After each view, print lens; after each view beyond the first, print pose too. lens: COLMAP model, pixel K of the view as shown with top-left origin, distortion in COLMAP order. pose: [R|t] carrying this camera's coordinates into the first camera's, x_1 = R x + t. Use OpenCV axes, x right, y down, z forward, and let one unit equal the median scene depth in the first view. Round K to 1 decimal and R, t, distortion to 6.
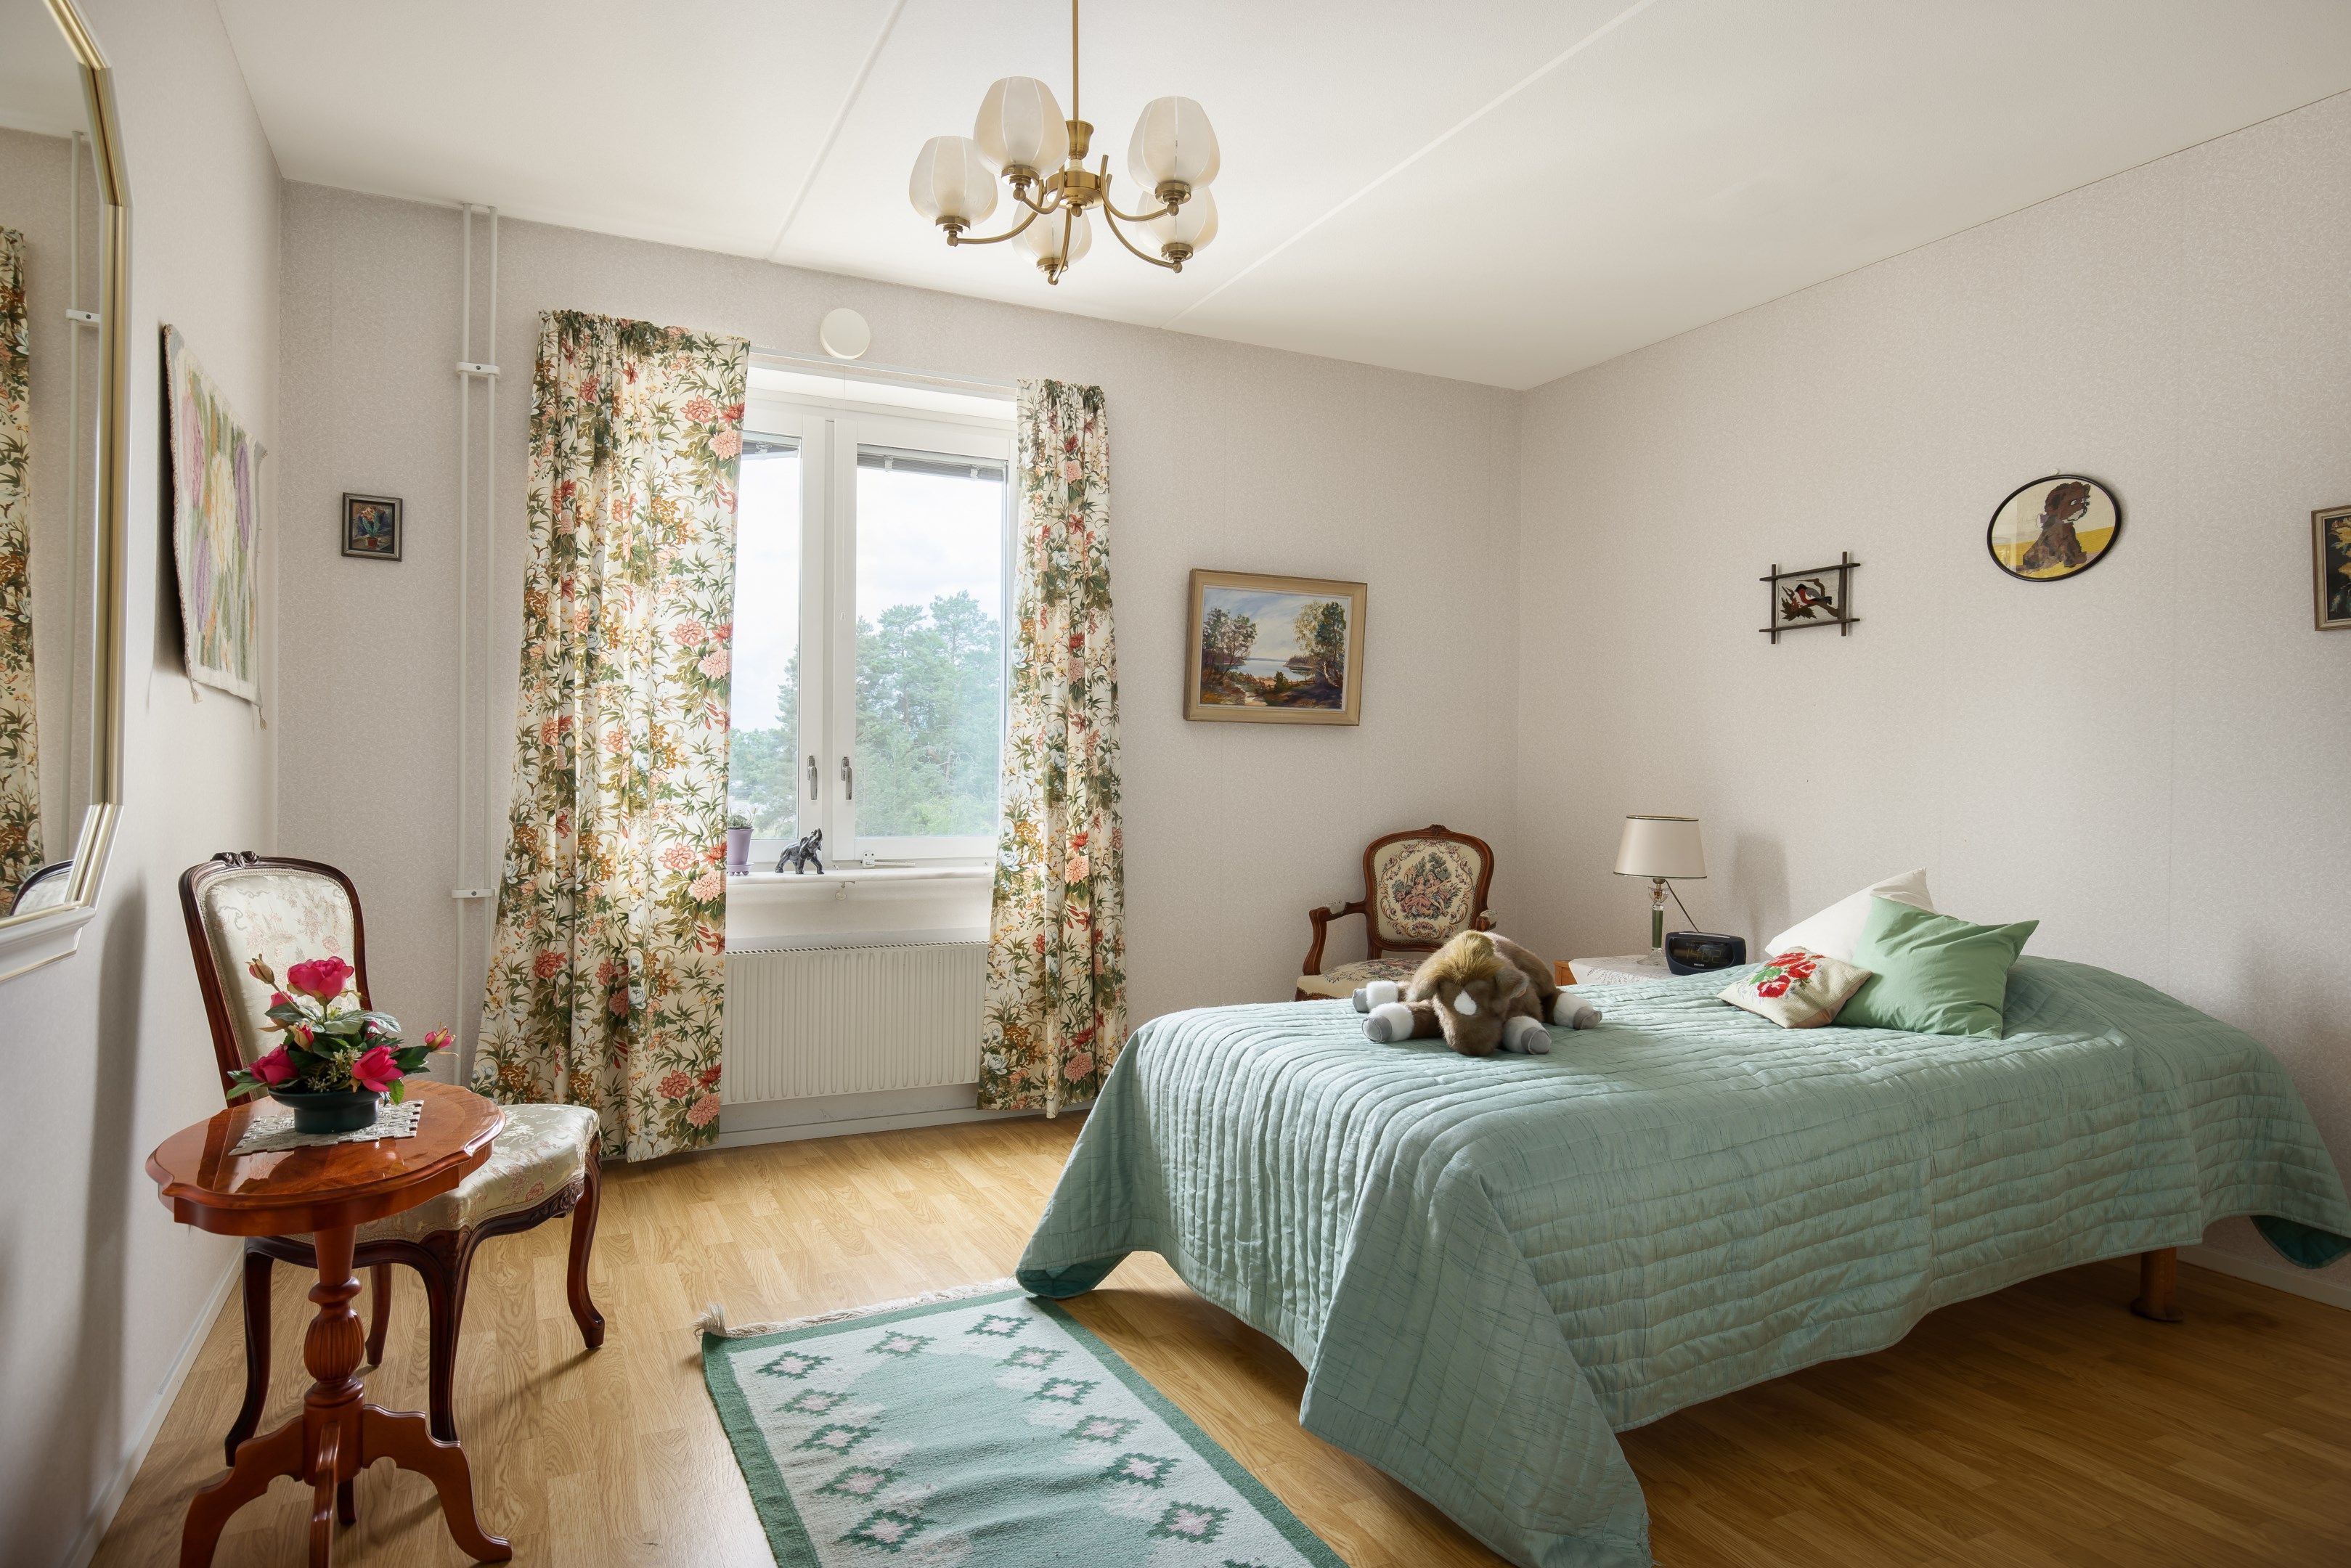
lens RADIAL K [[1367.9, 0, 1165.9], [0, 1367.9, 782.4], [0, 0, 1]] dist [0.006283, -0.007243]
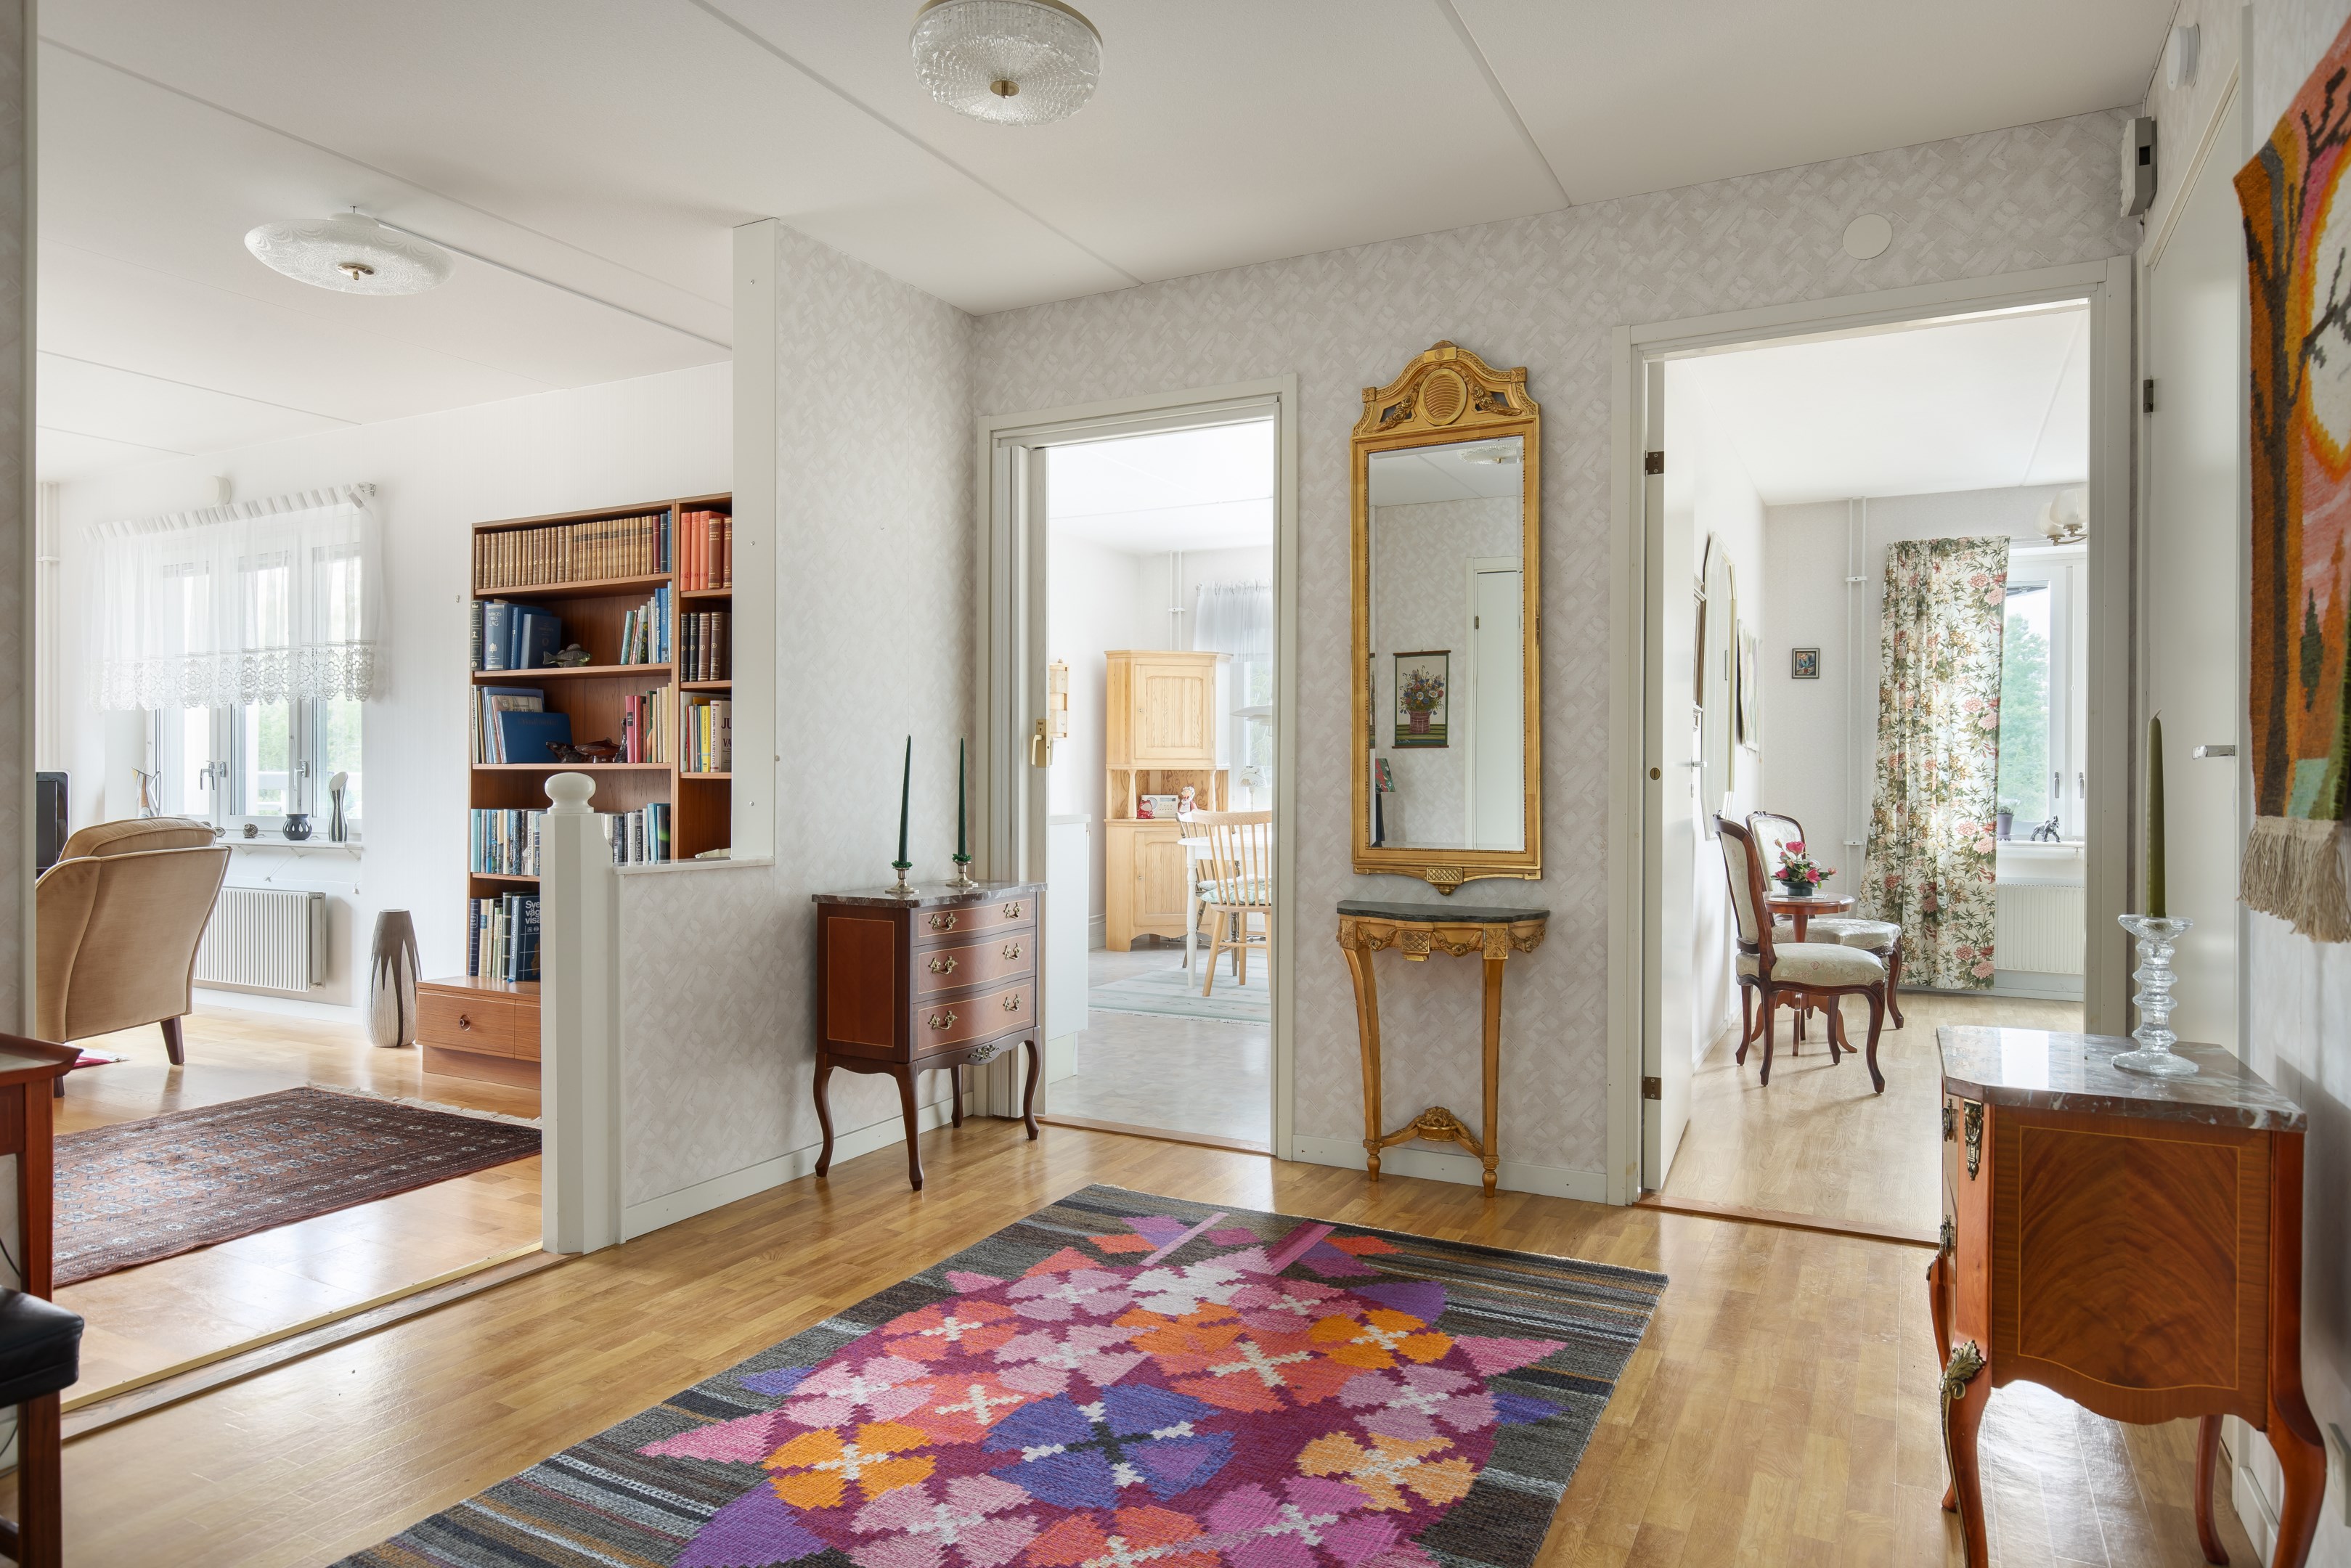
lens RADIAL K [[1437.2, 0, 1148.9], [0, 1437.2, 763.5], [0, 0, 1]] dist [0.016026, -0.007967]
pose [[0.578813, -0.005608, -0.815441, 0.576443], [0.002734, 0.999984, -0.004936, -0.025005], [0.815456, 0.000628, 0.578819, -0.990794]]
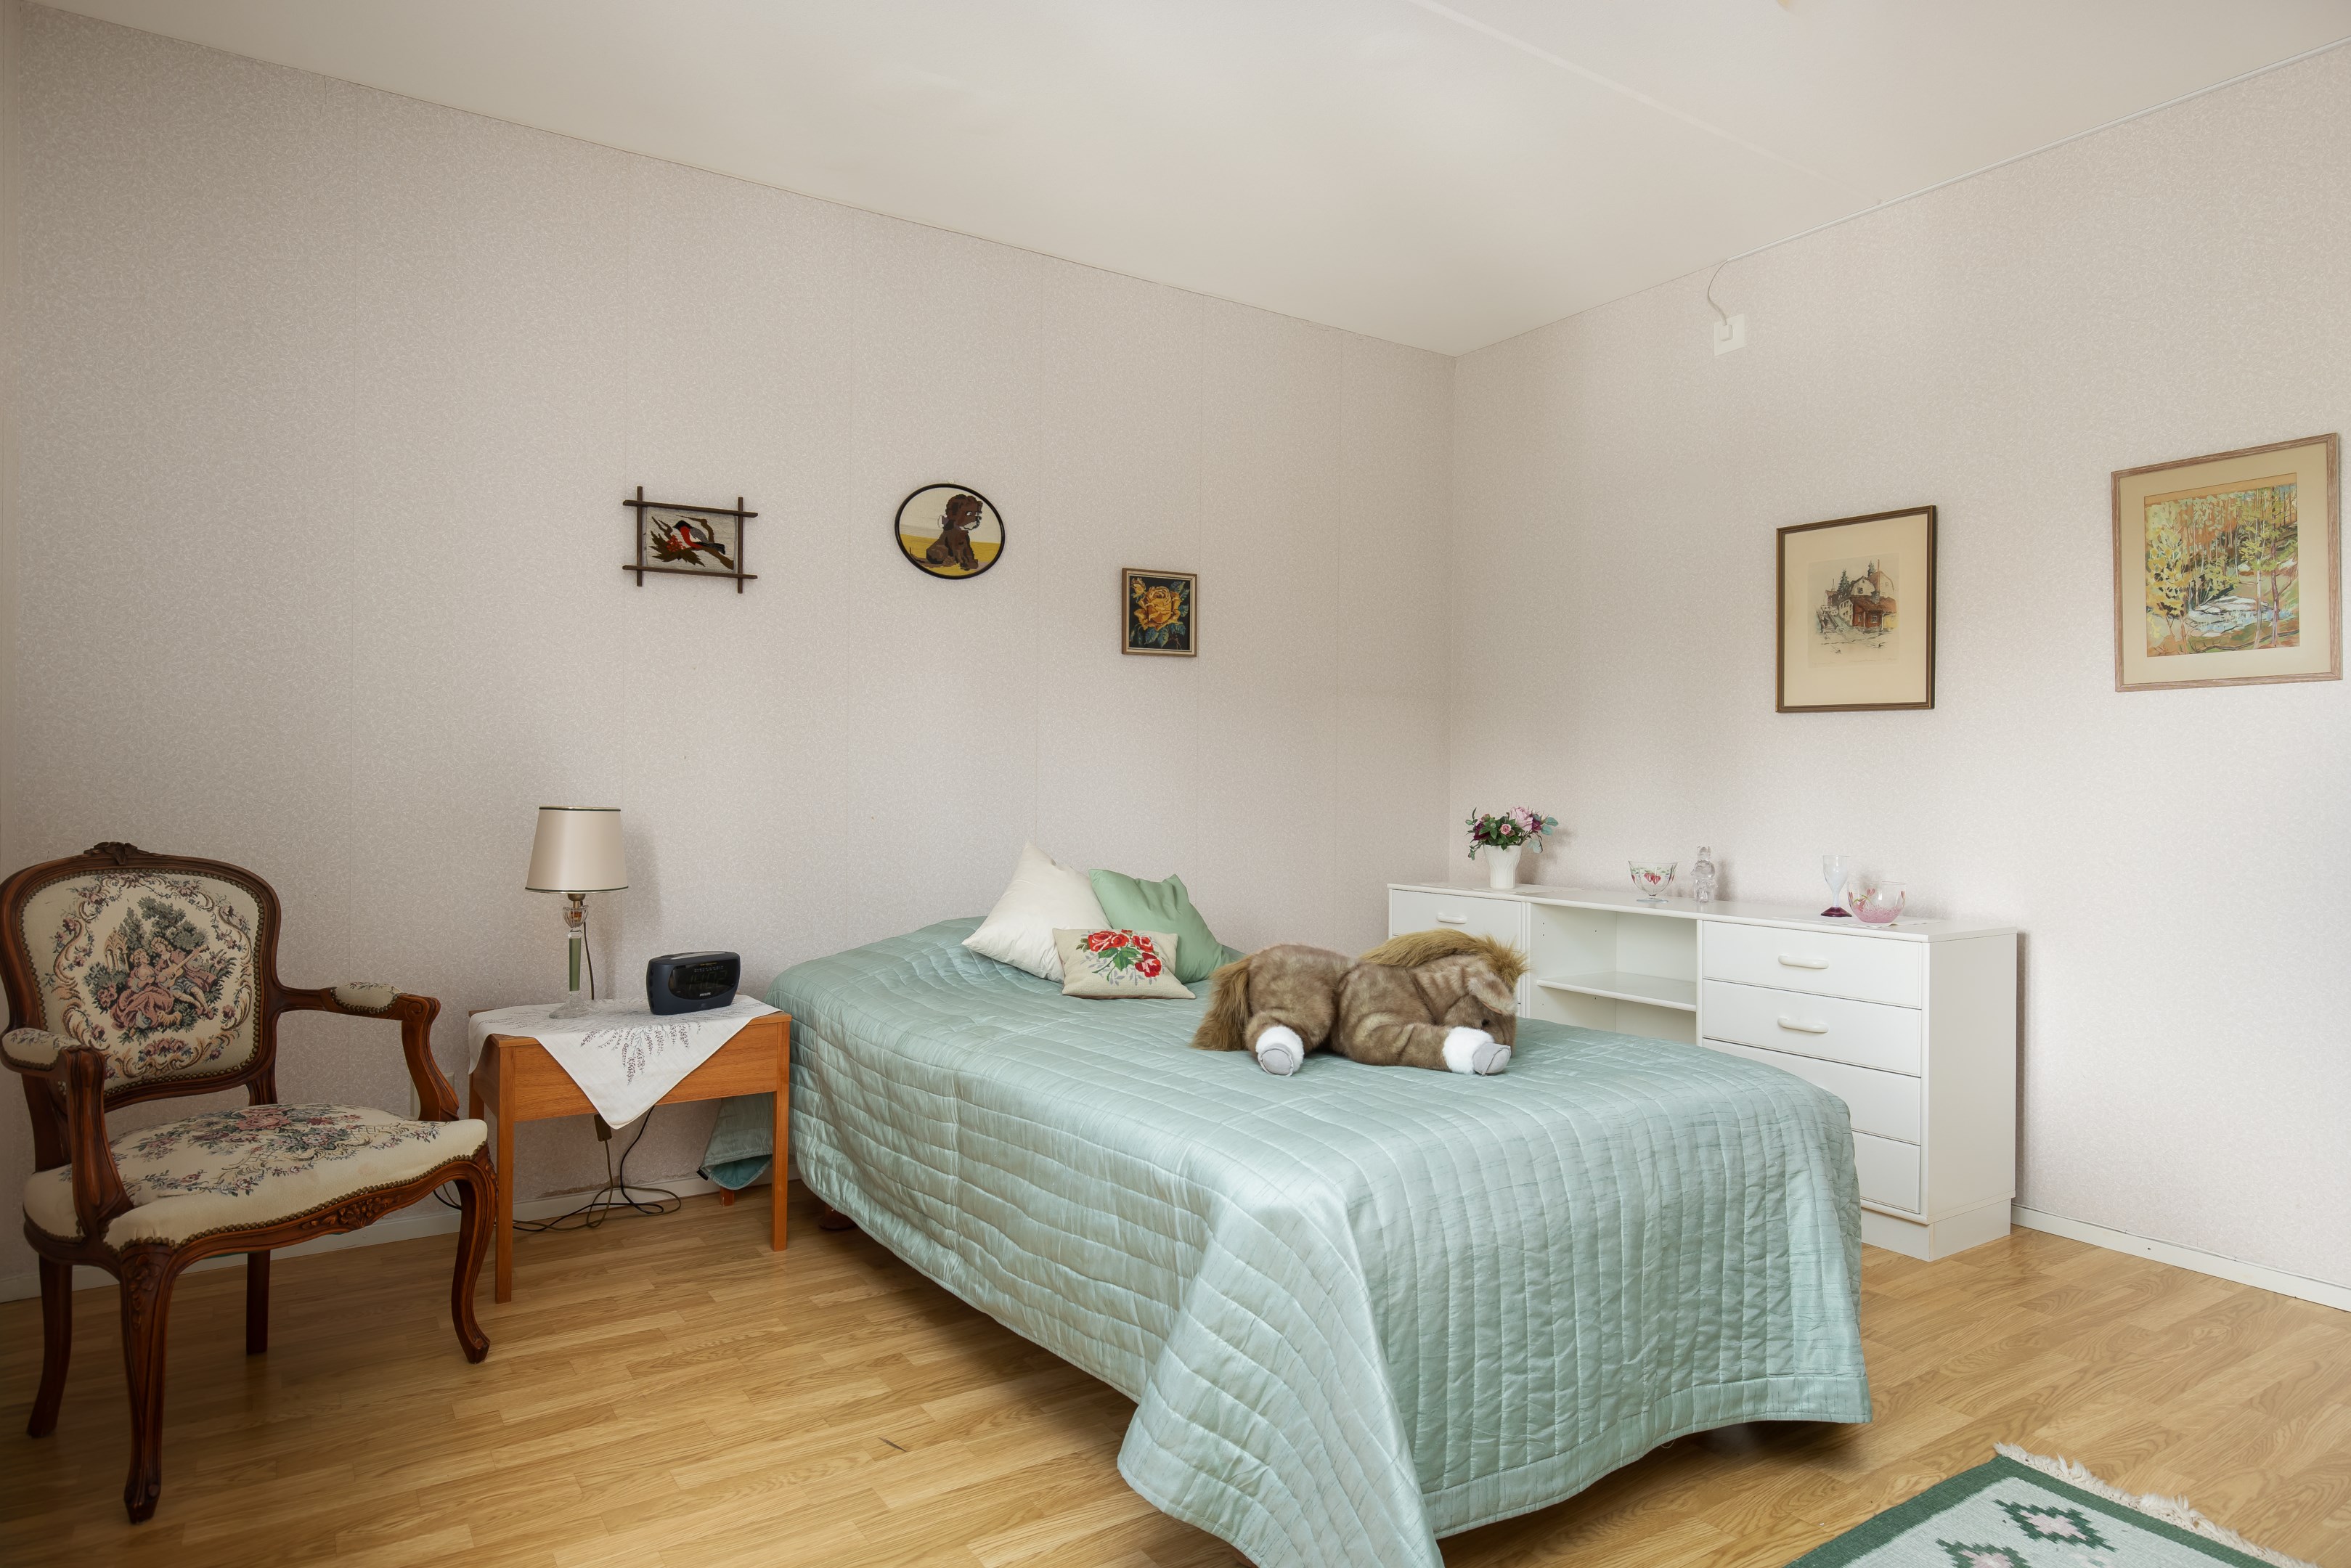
lens RADIAL K [[1367.9, 0, 1135.2], [0, 1367.9, 800.6], [0, 0, 1]] dist [0.006283, -0.007243]
pose [[-0.120635, -0.036185, 0.992037, -0.808895], [-0.010023, 0.999329, 0.035232, -0.013456], [-0.992646, -0.005693, -0.120917, 1.659986]]
